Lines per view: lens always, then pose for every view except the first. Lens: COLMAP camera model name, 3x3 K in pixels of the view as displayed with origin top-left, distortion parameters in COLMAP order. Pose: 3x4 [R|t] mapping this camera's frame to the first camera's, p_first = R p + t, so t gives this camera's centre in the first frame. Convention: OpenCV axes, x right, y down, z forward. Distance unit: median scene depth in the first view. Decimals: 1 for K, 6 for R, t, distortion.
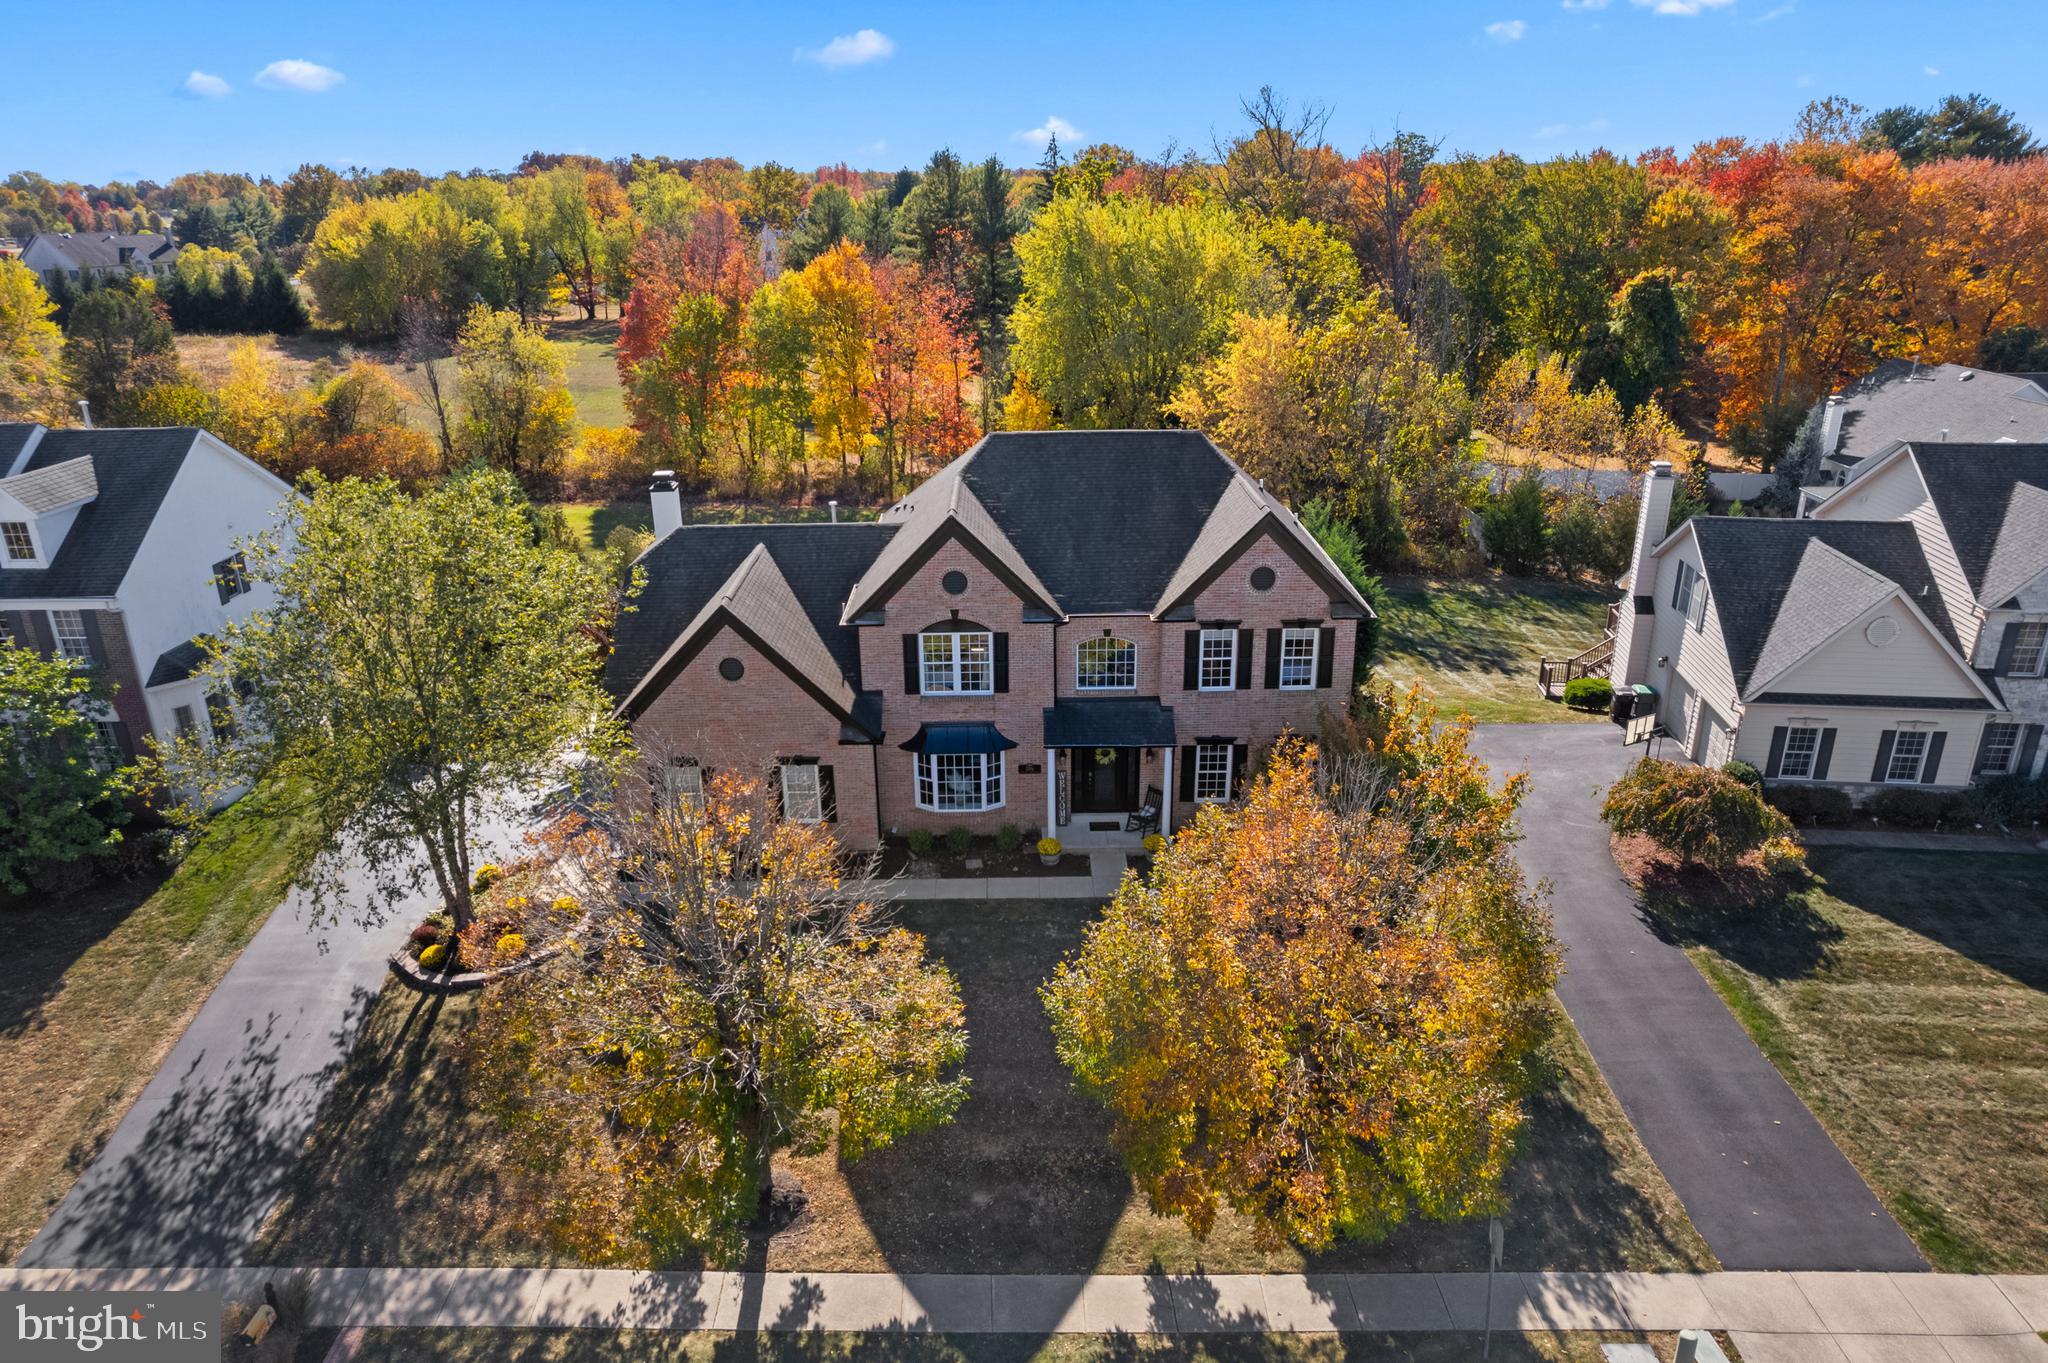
lens RADIAL K [[1335.6, 0, 1034.3], [0, 1335.6, 723.2], [0, 0, 1]] dist [-0.071252, 0.065245]
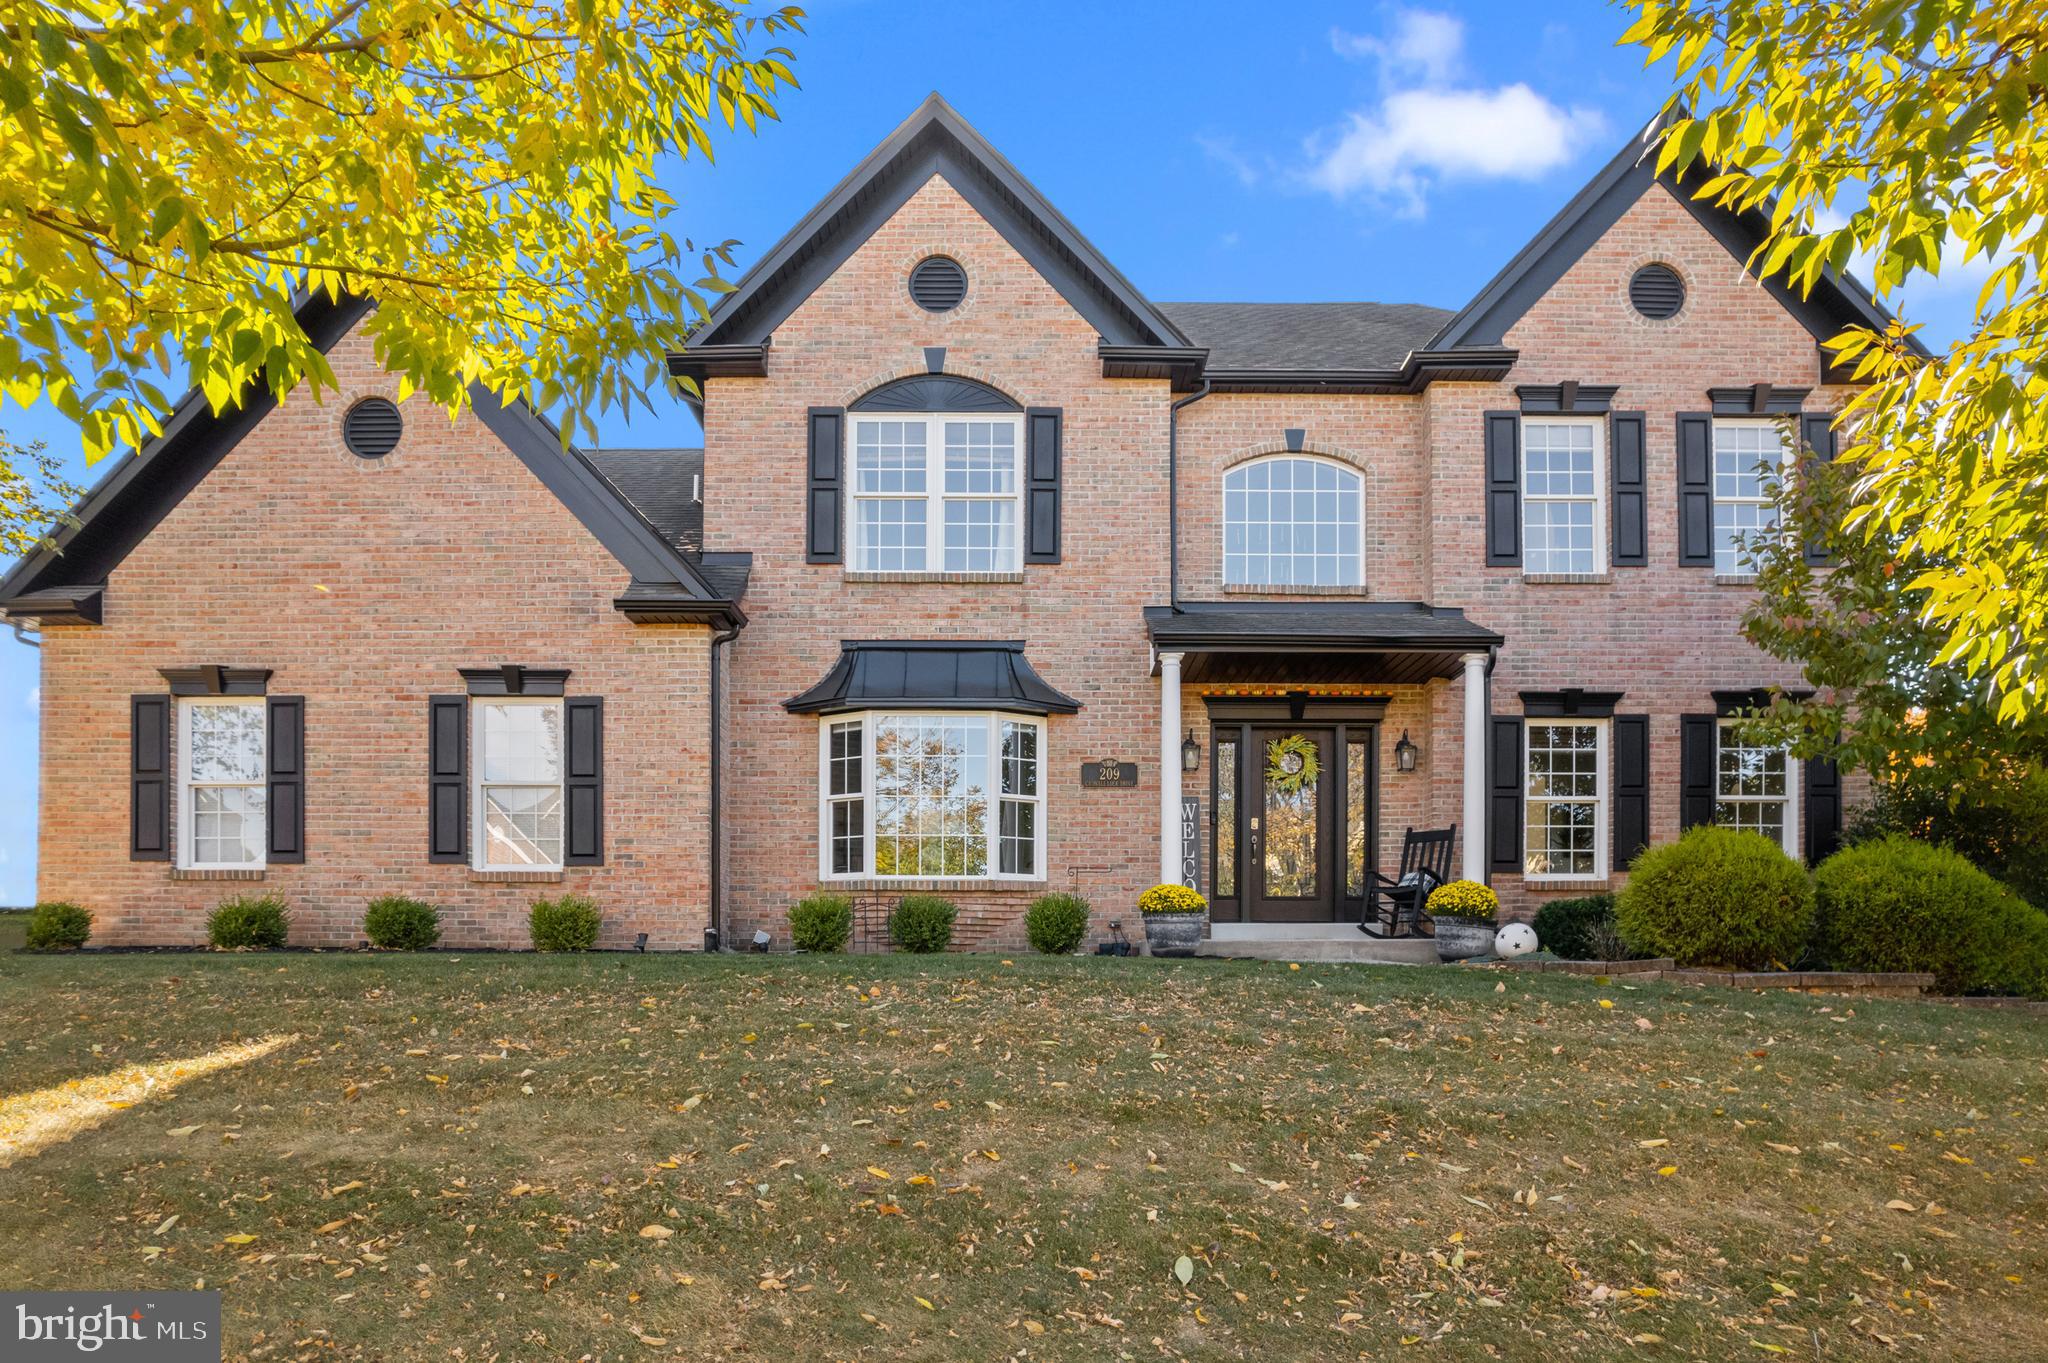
lens RADIAL K [[1335.6, 0, 995.8], [0, 1335.6, 798.7], [0, 0, 1]] dist [-0.071252, 0.065245]
pose [[0.999932, 0.010410, 0.005213, -0.040587], [-0.007543, 0.920333, -0.391062, 0.201677], [-0.008868, 0.390996, 0.920350, 0.656693]]
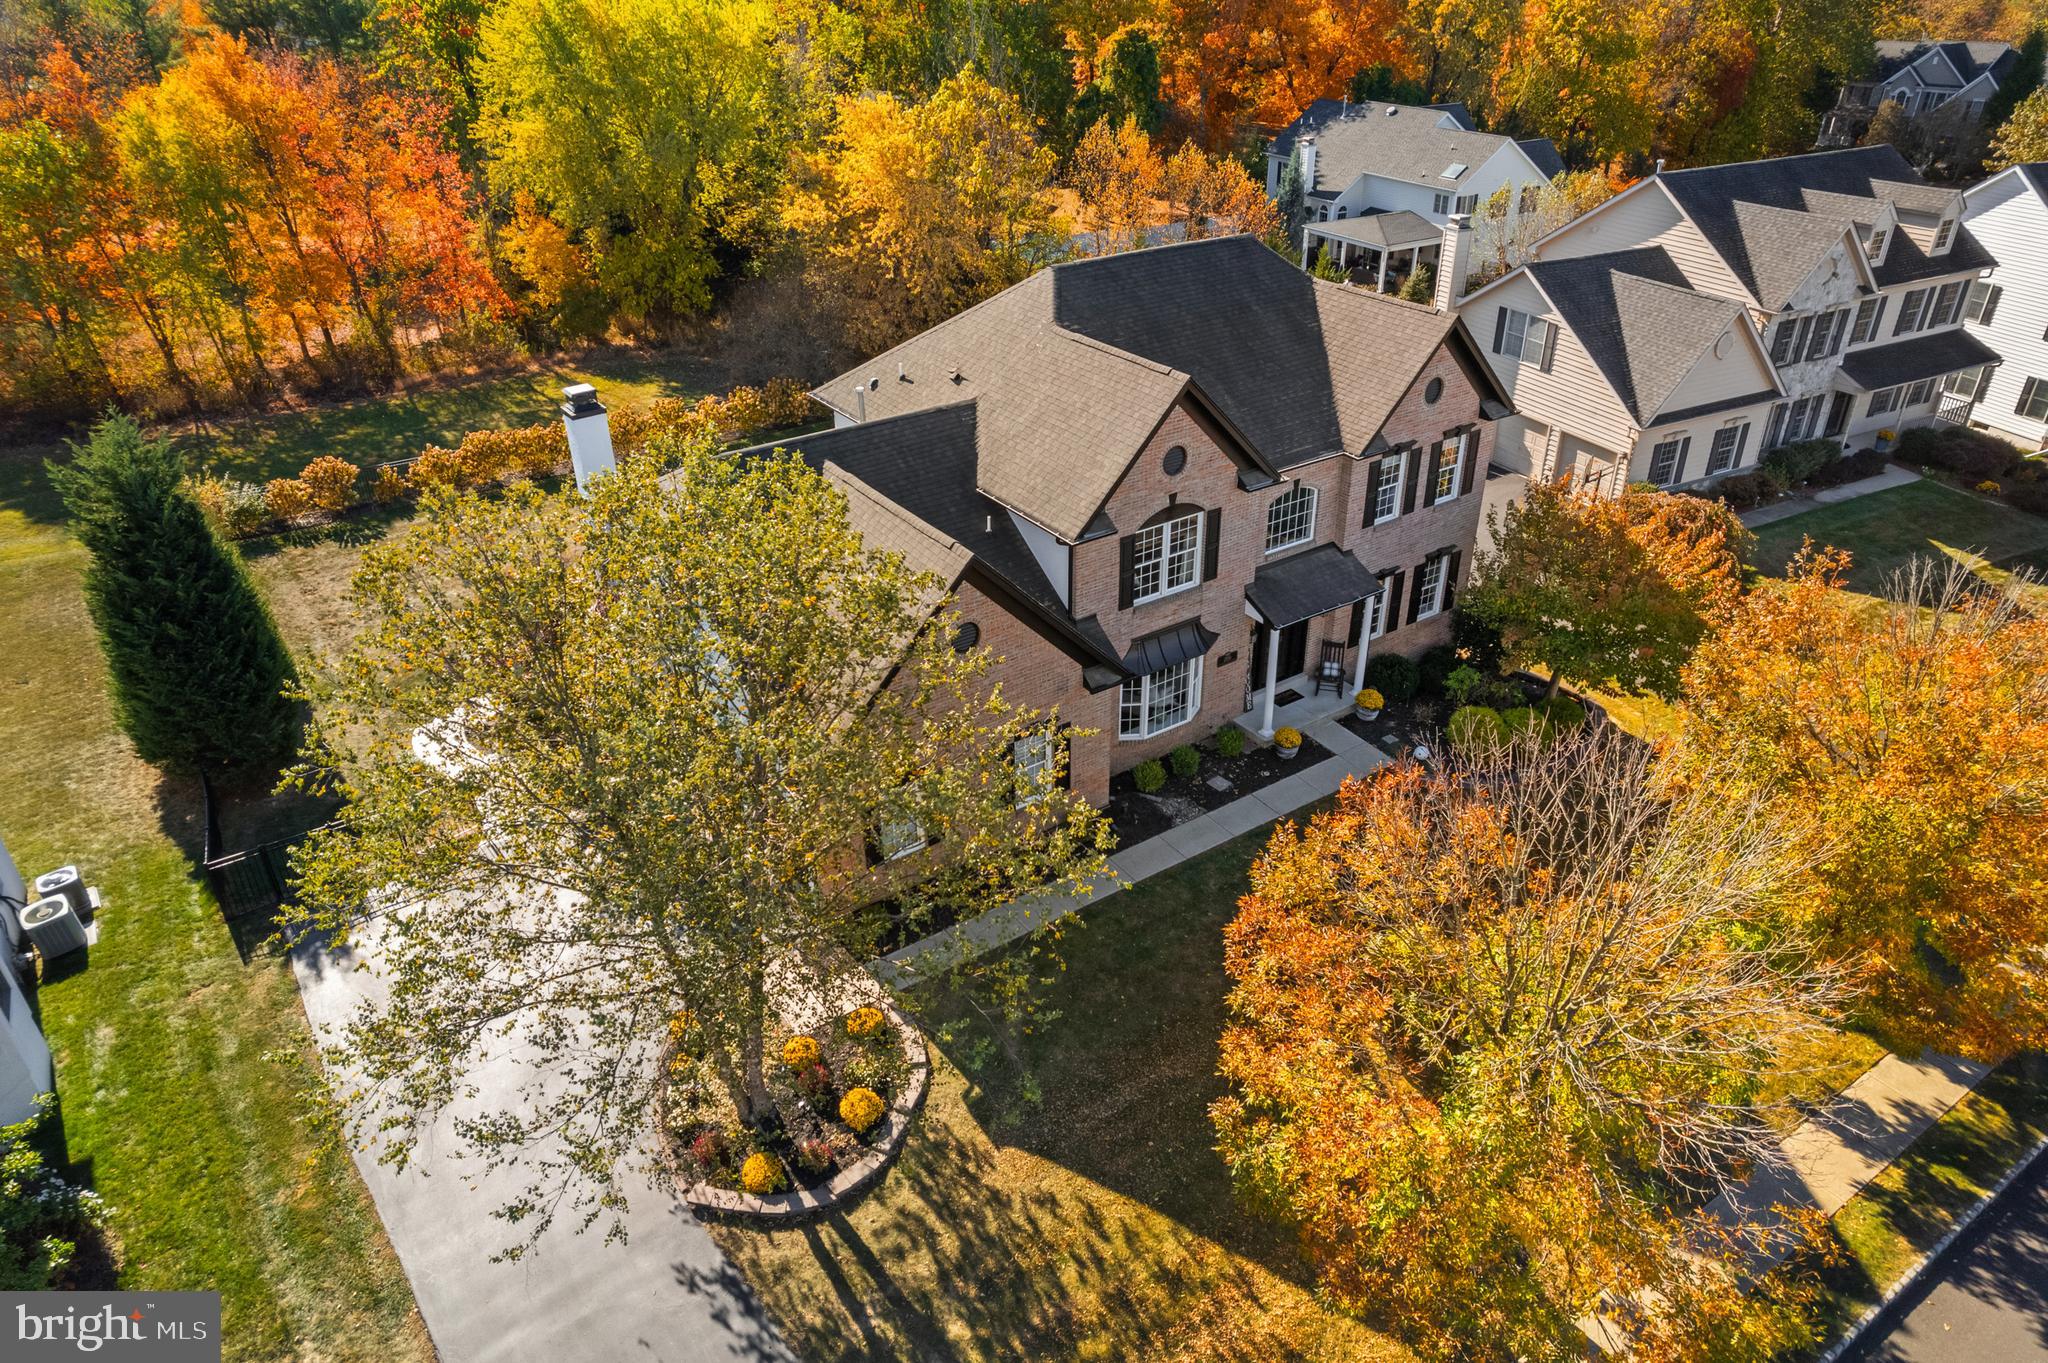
lens RADIAL K [[1335.6, 0, 1053.0], [0, 1335.6, 696.6], [0, 0, 1]] dist [-0.071252, 0.065245]
pose [[0.826406, -0.284735, 0.485777, -0.534833], [0.217383, 0.957171, 0.191227, -0.134661], [-0.519421, -0.052431, 0.852908, 0.333734]]
